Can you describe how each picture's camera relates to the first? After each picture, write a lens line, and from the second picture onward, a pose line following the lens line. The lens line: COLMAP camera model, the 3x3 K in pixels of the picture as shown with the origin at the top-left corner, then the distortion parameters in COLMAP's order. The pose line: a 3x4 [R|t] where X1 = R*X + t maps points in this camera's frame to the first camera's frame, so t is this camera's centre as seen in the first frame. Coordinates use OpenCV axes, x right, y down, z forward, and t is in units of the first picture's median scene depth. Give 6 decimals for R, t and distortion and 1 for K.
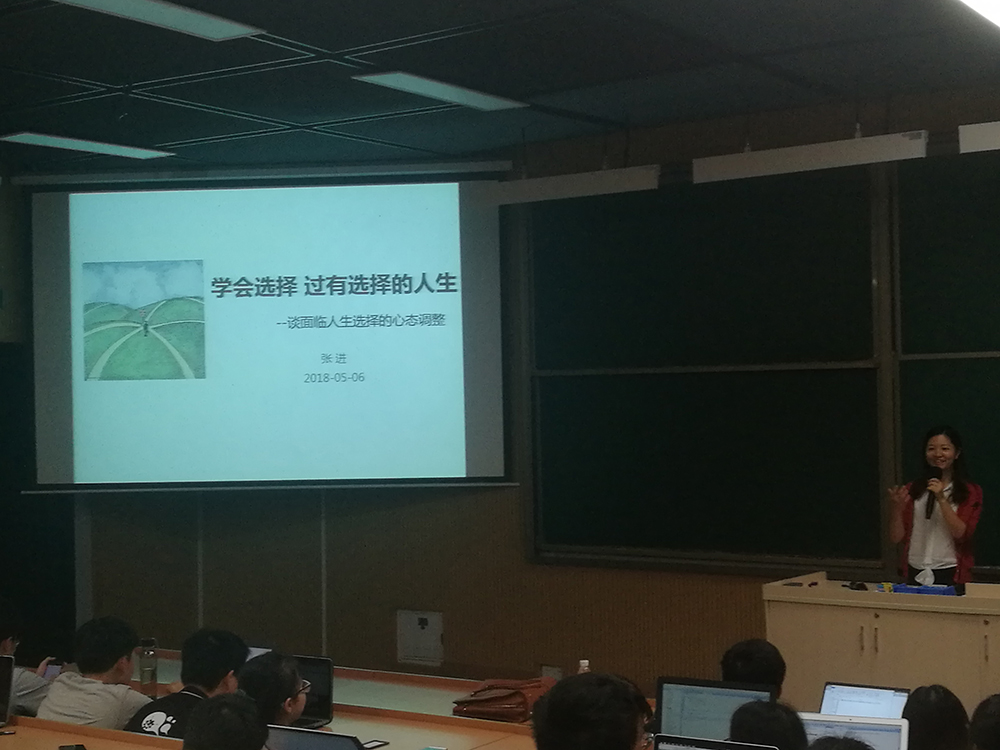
lens RADIAL K [[1605.8, 0, 439.3], [0, 1605.8, 369.6], [0, 0, 1]] dist [0.037046, 0.000000]
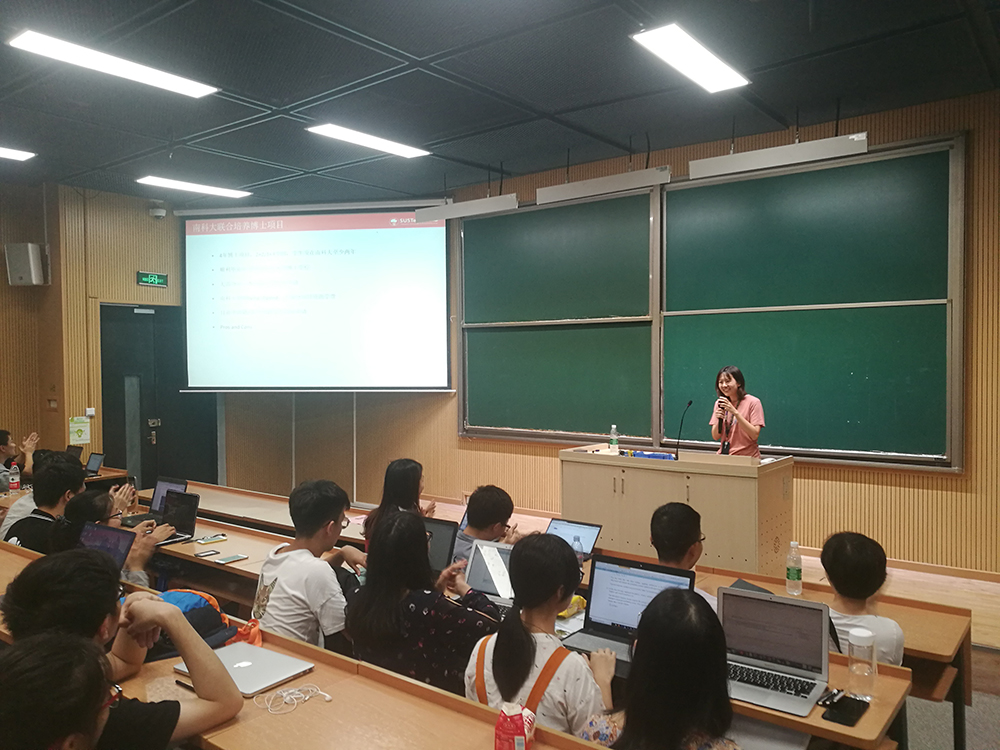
lens RADIAL K [[791.5, 0, 494.8], [0, 791.5, 366.0], [0, 0, 1]] dist [0.015276, -0.005085]
pose [[0.998506, 0.013826, -0.052856, 0.157605], [-0.012548, 0.999623, 0.024434, 0.027827], [0.053174, -0.023734, 0.998303, 0.190578]]
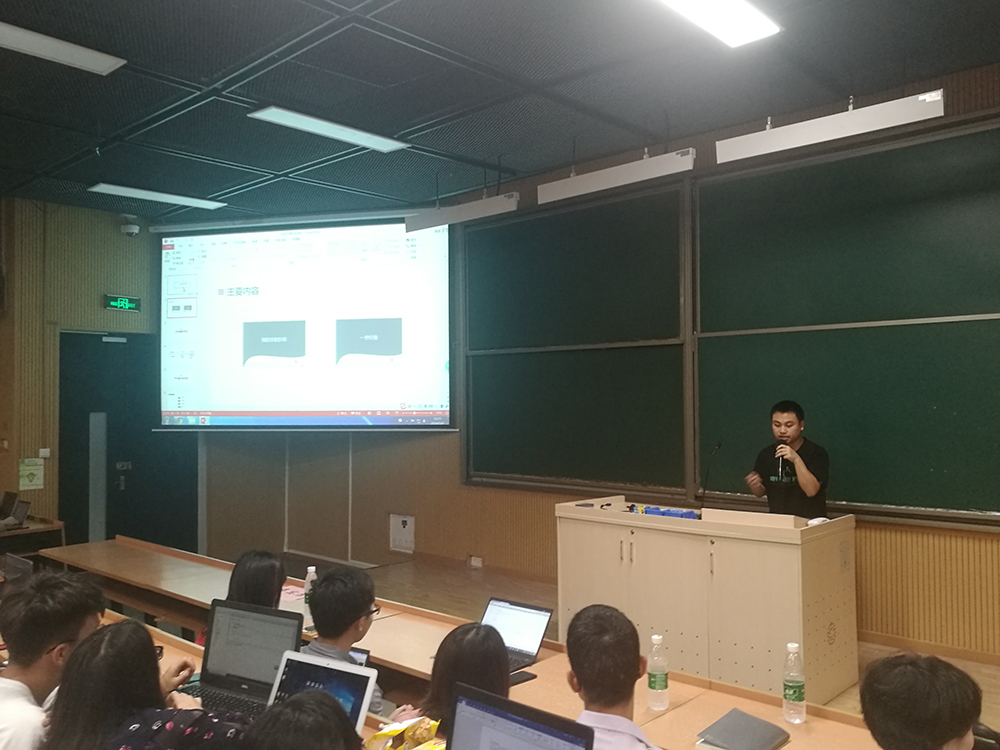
lens RADIAL K [[838.1, 0, 498.2], [0, 838.1, 371.9], [0, 0, 1]] dist [0.024906, -0.050789]
pose [[0.990600, 0.007755, -0.136569, 0.218003], [-0.009708, 0.999860, -0.013640, 0.033742], [0.136444, 0.014838, 0.990537, 0.297216]]
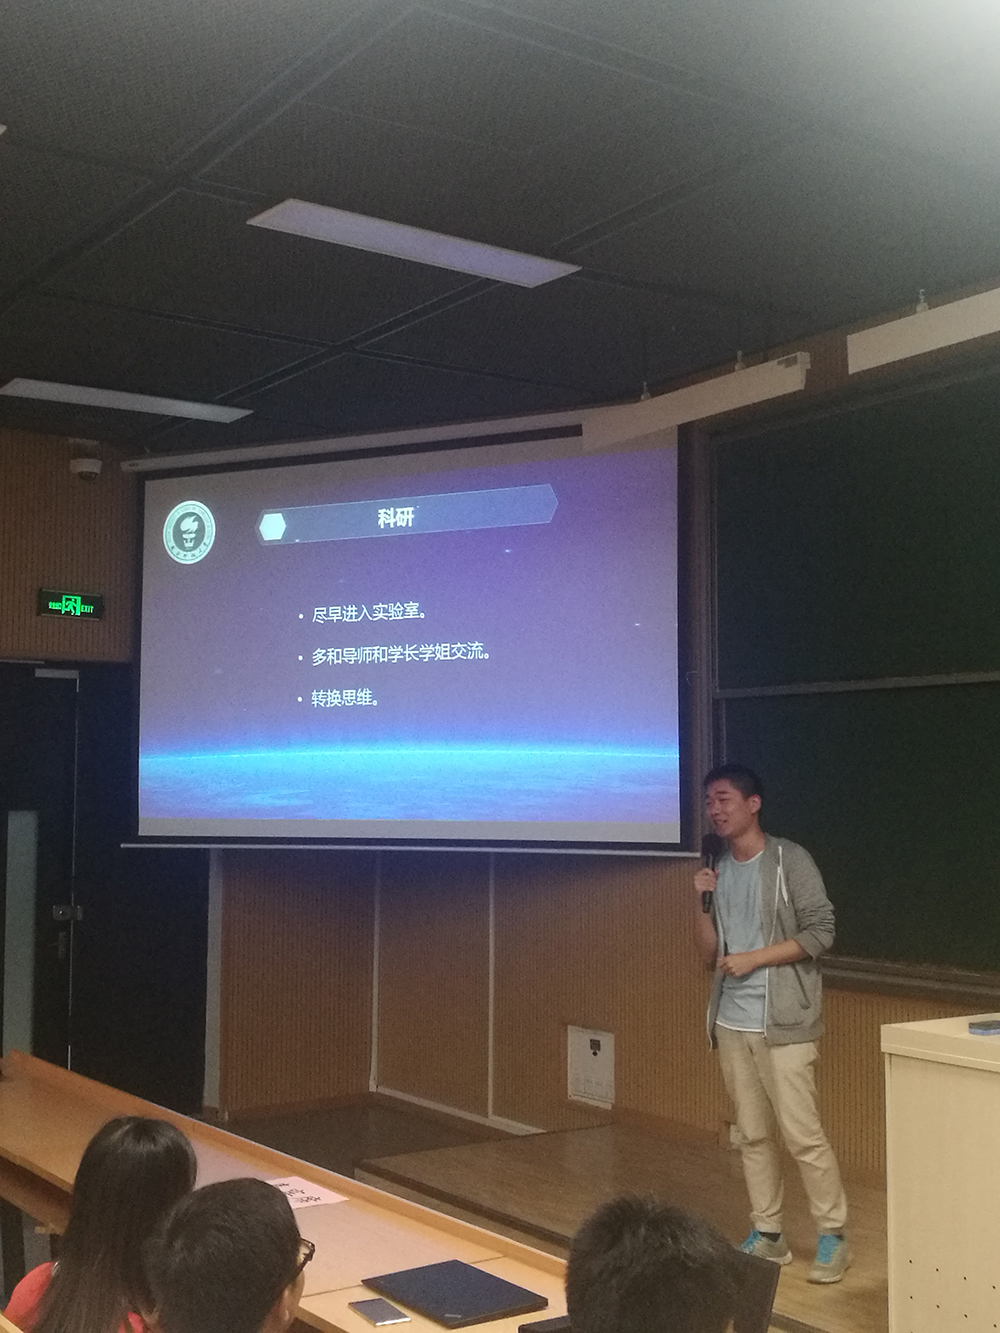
lens RADIAL K [[1618.3, 0, 493.7], [0, 1618.3, 658.0], [0, 0, 1]] dist [0.036958, 0.000000]
pose [[0.938456, -0.008867, -0.345286, 0.241831], [-0.013326, 0.997997, -0.061846, 0.035954], [0.345143, 0.062641, 0.936457, 0.355889]]
